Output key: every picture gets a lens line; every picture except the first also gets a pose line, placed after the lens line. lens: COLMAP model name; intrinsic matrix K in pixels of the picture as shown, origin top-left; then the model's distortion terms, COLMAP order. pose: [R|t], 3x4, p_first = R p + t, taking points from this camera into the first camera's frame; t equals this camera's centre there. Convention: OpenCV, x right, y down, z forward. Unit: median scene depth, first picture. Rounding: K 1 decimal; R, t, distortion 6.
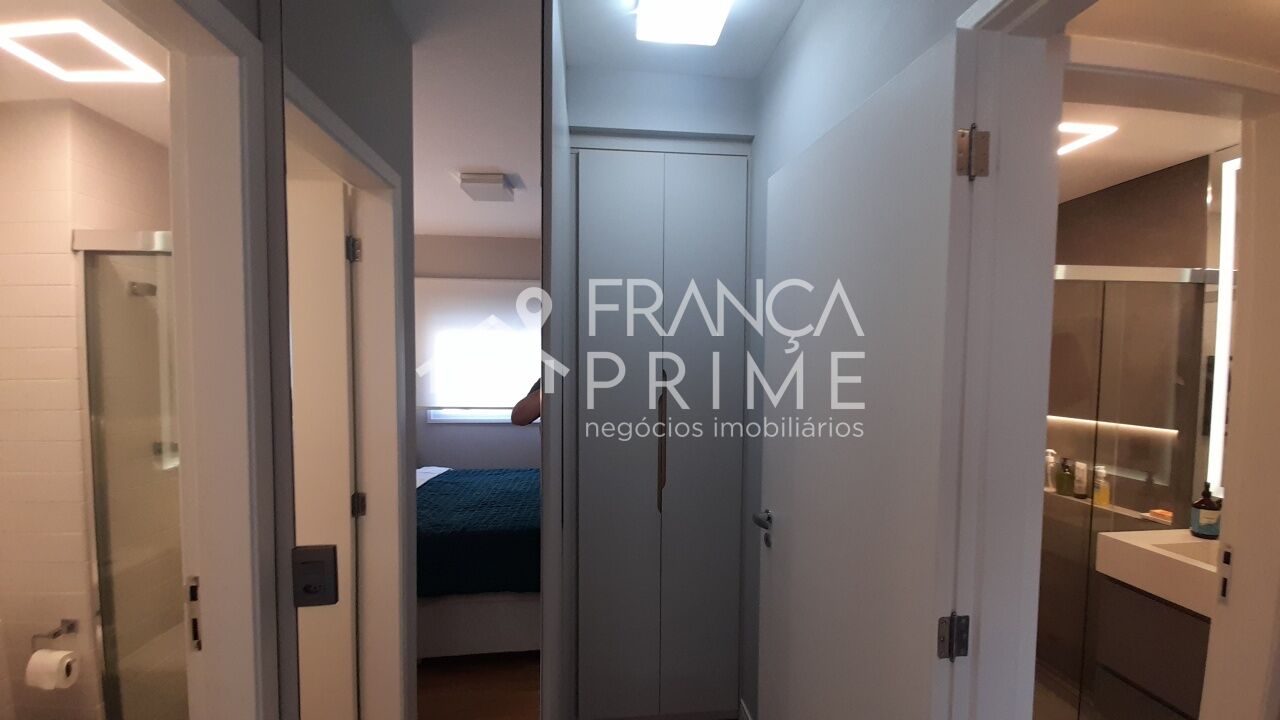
lens RADIAL K [[496.5, 0, 640.0], [0, 496.5, 386.6], [0, 0, 1]] dist [0.000608, -0.007419]
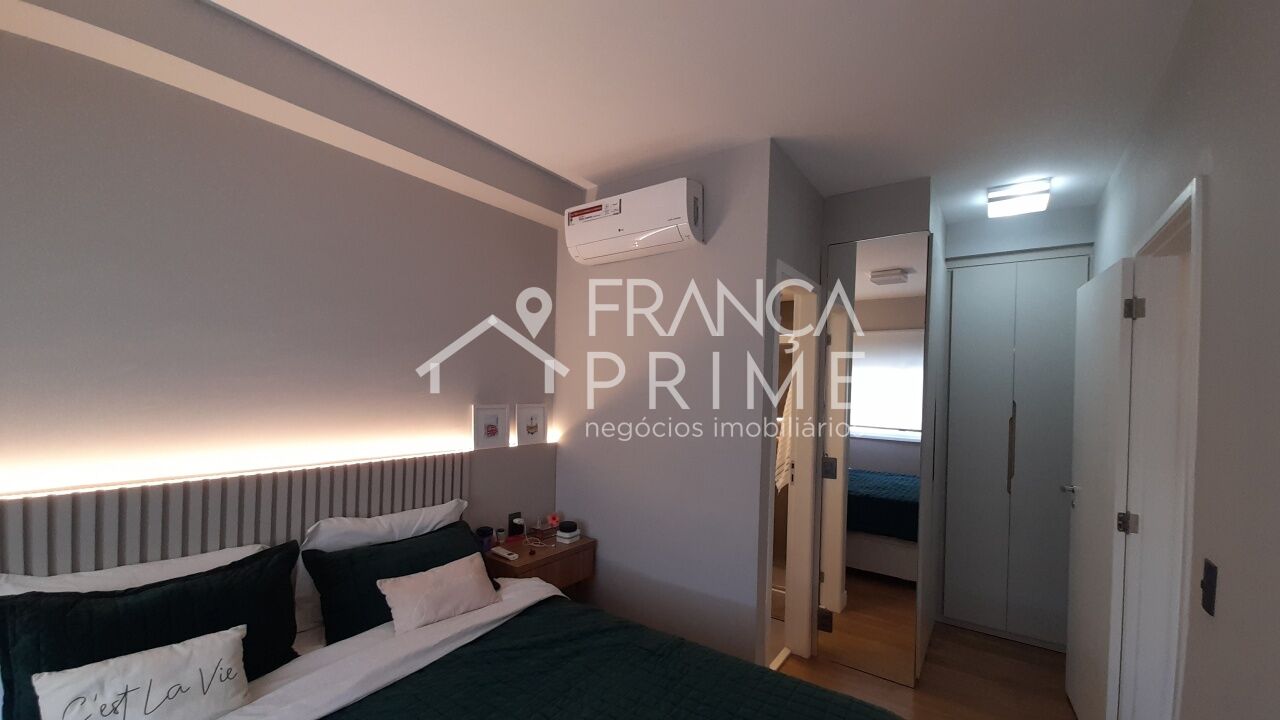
lens RADIAL K [[496.5, 0, 640.0], [0, 496.5, 386.6], [0, 0, 1]] dist [0.000608, -0.007419]
pose [[0.751012, 0.016387, -0.660085, 0.195728], [-0.053051, 0.997958, -0.035584, 0.041339], [0.658154, 0.061742, 0.750348, -0.936059]]
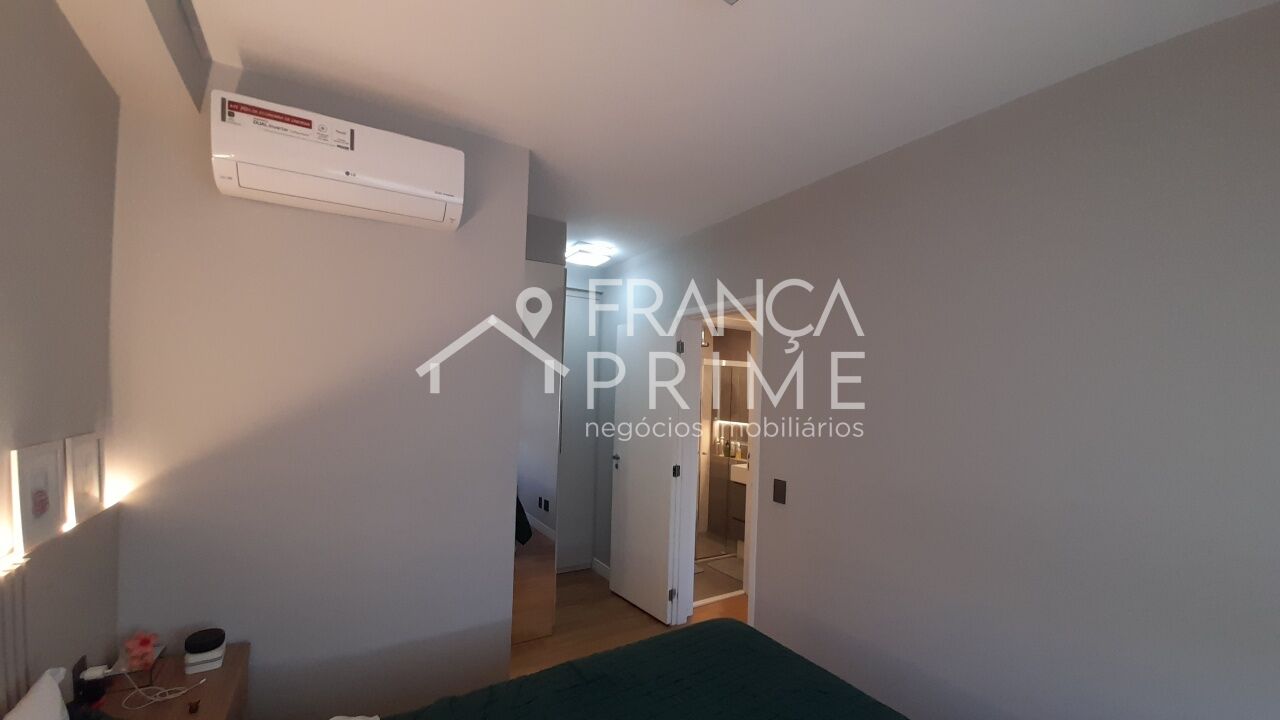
lens RADIAL K [[496.5, 0, 640.0], [0, 496.5, 386.6], [0, 0, 1]] dist [0.000608, -0.007419]
pose [[0.900154, 0.024132, 0.434904, -0.576049], [-0.002667, 0.998751, -0.049898, 0.021207], [-0.435565, 0.043756, 0.899093, -1.041094]]
